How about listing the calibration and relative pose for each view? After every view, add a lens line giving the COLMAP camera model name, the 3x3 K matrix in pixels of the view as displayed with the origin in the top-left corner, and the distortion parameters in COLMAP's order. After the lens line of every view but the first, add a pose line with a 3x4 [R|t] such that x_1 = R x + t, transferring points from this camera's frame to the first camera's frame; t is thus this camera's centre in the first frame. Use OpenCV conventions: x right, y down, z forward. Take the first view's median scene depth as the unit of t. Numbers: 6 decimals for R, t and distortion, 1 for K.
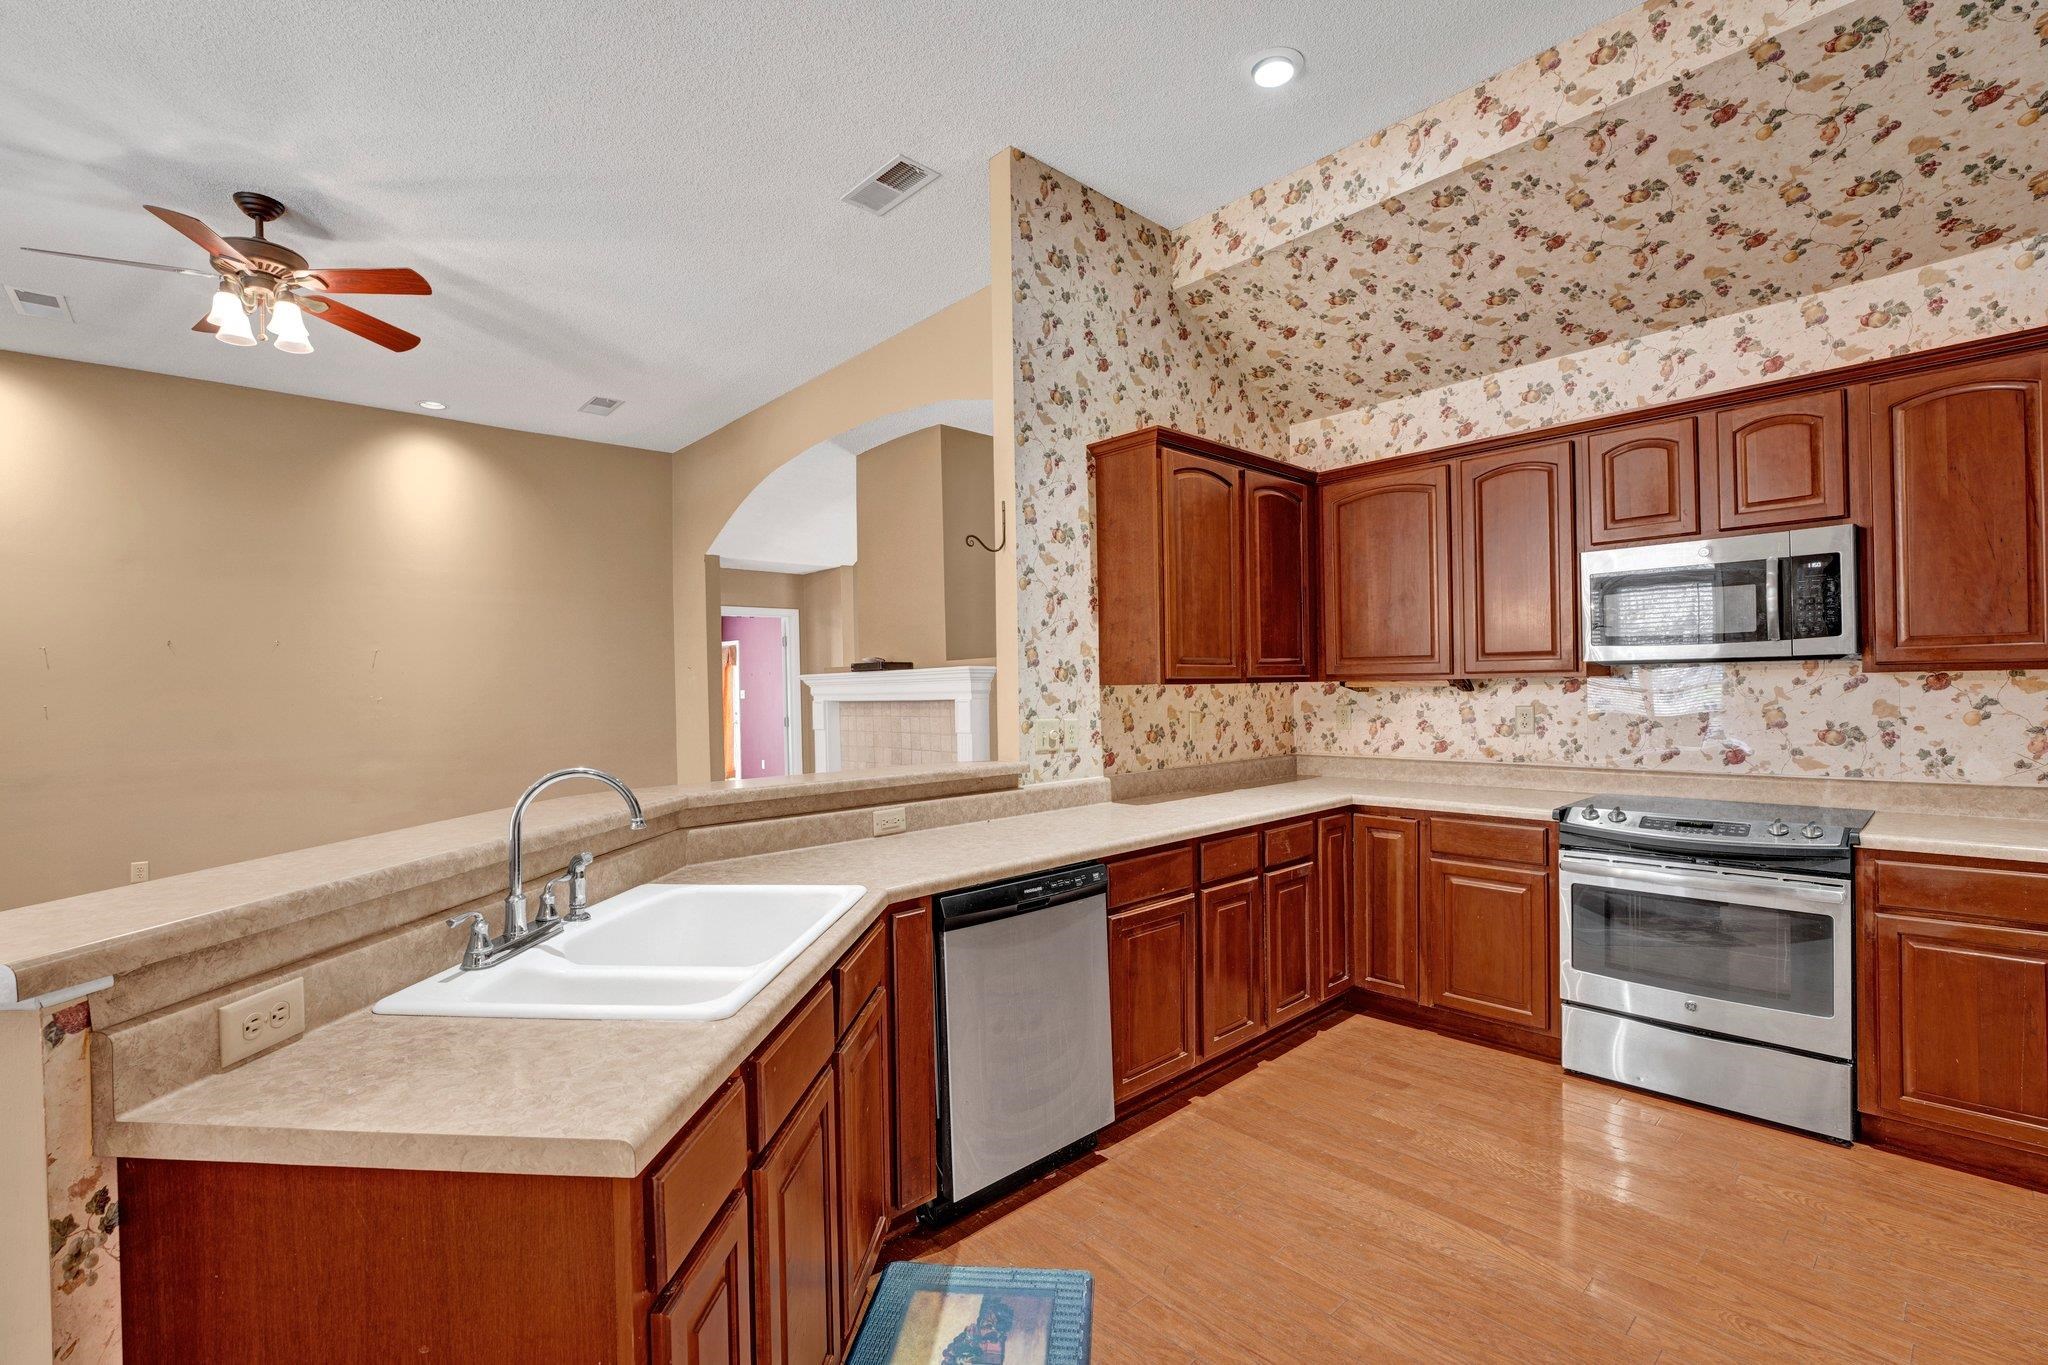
lens RADIAL K [[890.4, 0, 1028.4], [0, 890.4, 685.0], [0, 0, 1]] dist [-0.018148, 0.000812]
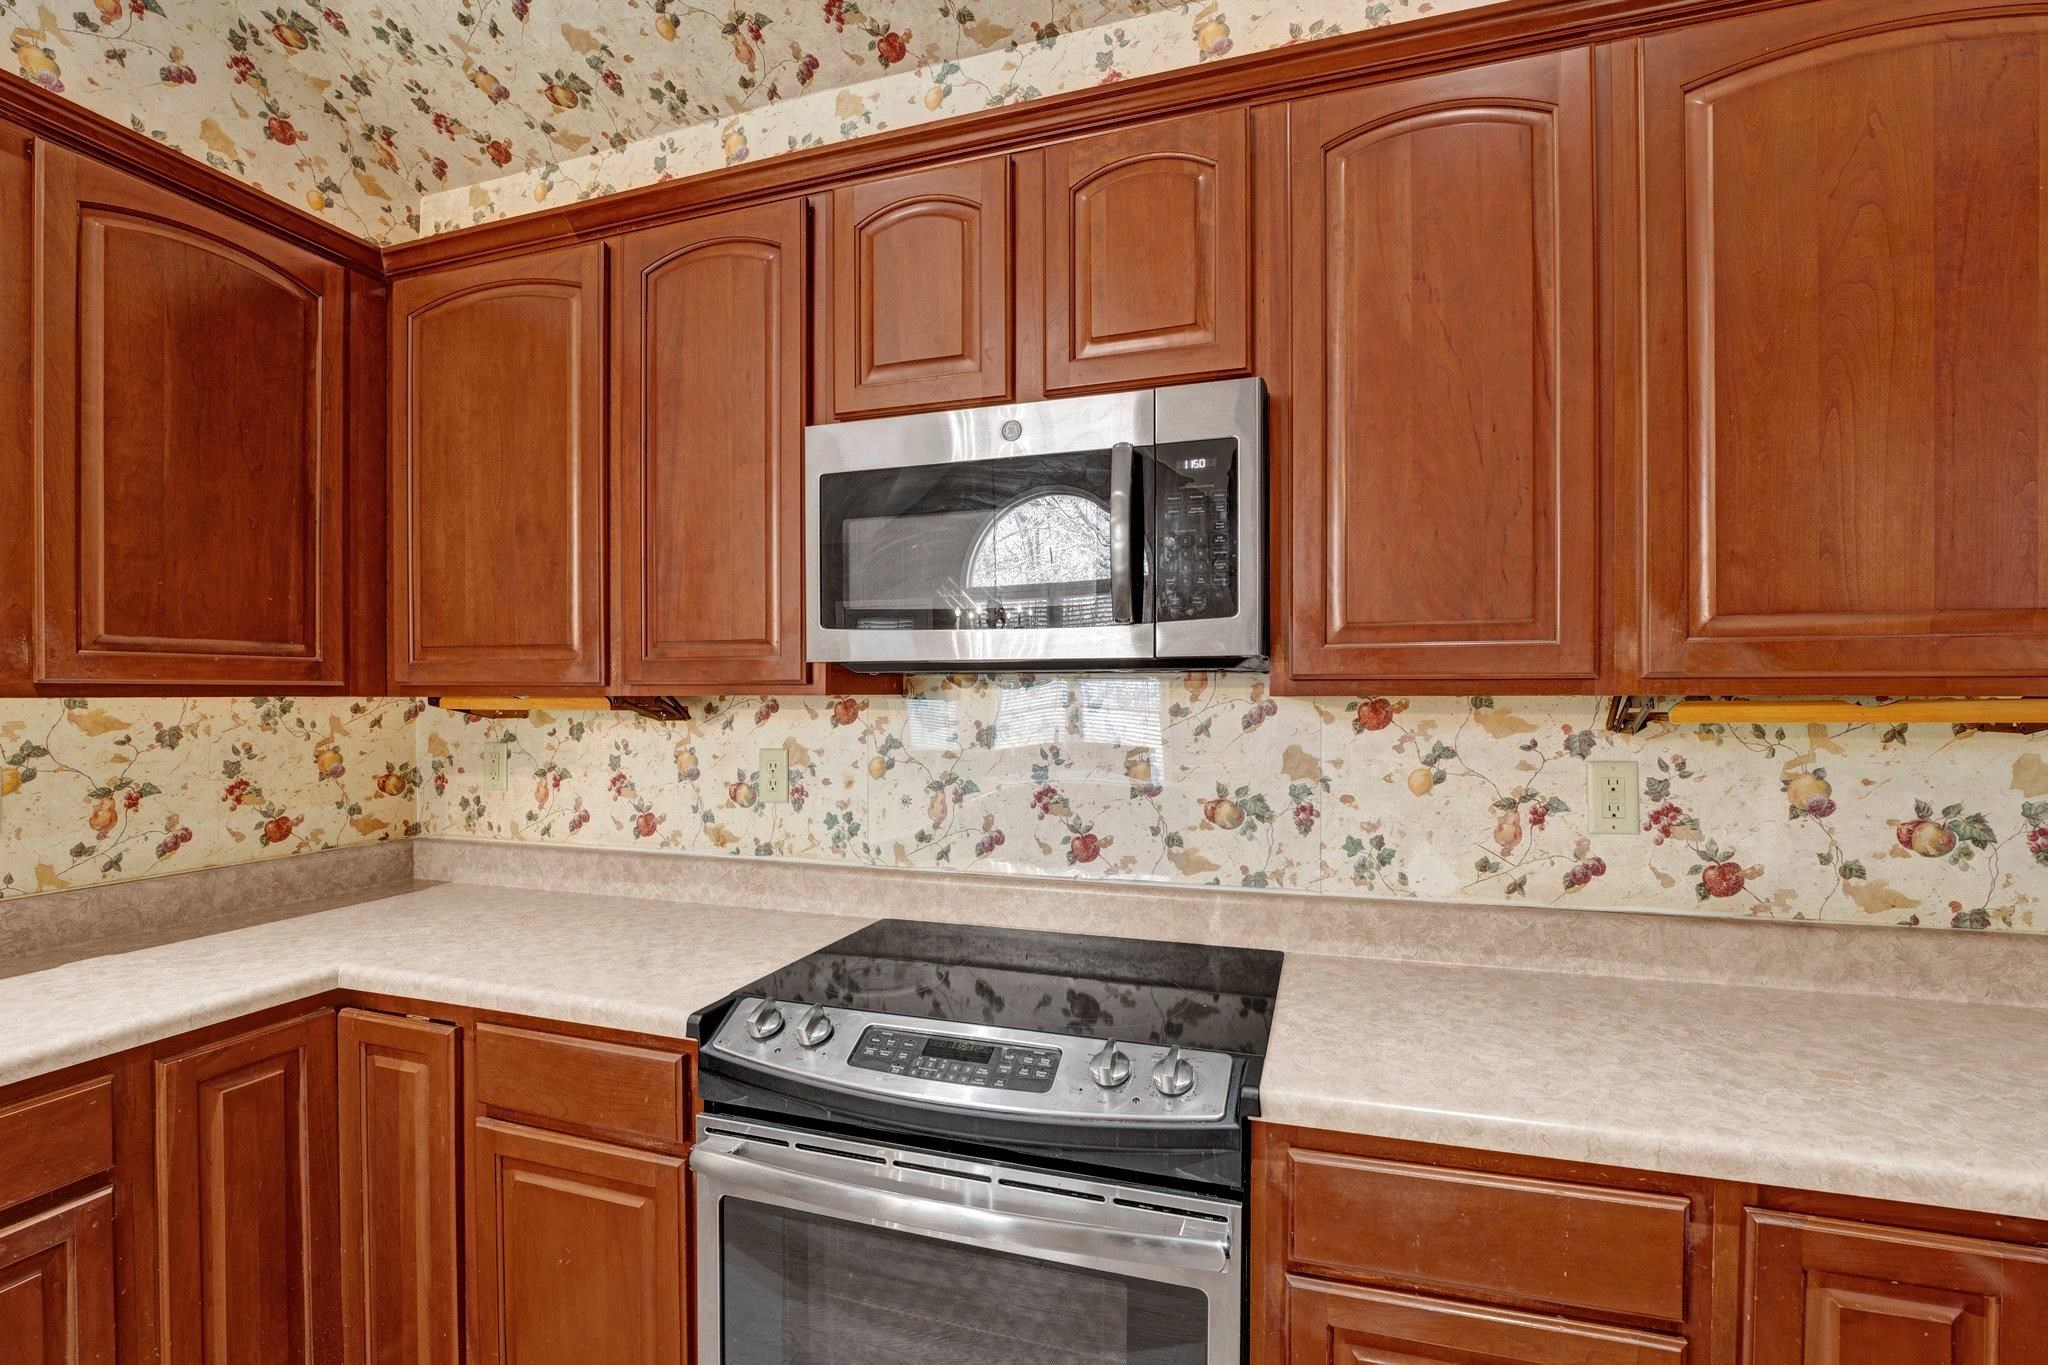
lens RADIAL K [[911.9, 0, 1027.6], [0, 911.9, 703.2], [0, 0, 1]] dist [-0.020998, 0.000271]
pose [[0.875127, 0.012488, 0.483733, 0.482336], [-0.014992, 0.999887, 0.001309, -0.007320], [-0.483662, -0.008397, 0.875215, 0.509398]]
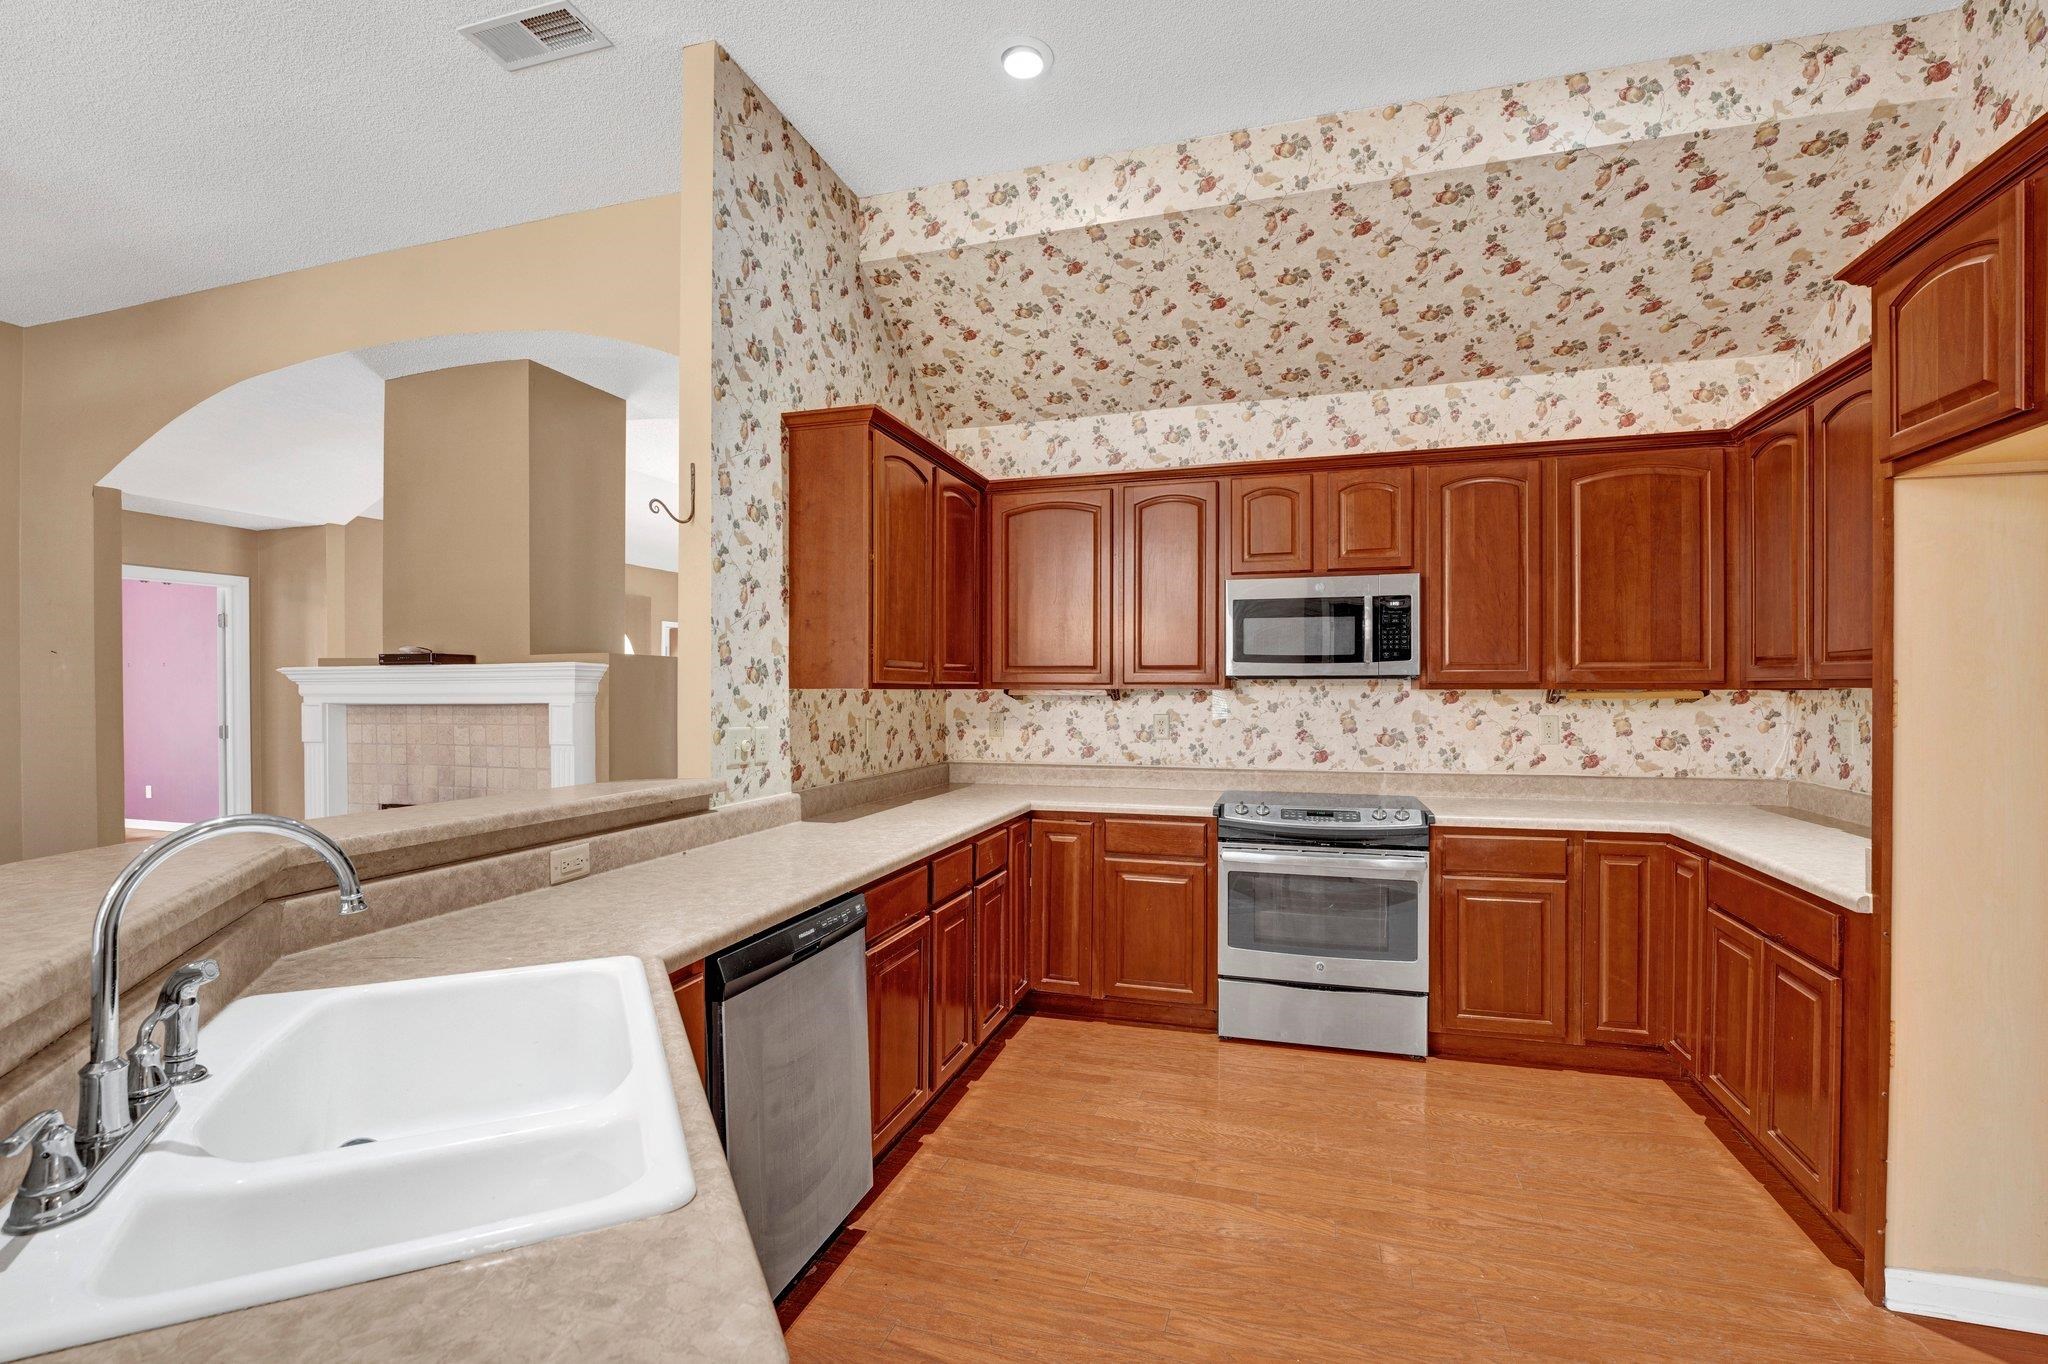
lens RADIAL K [[898.2, 0, 1024.8], [0, 898.2, 690.1], [0, 0, 1]] dist [-0.019204, -0.000053]
pose [[0.865300, 0.017501, 0.500950, -0.171136], [-0.016462, 0.999843, -0.006494, 0.003972], [-0.500985, -0.002628, 0.865452, 0.124647]]
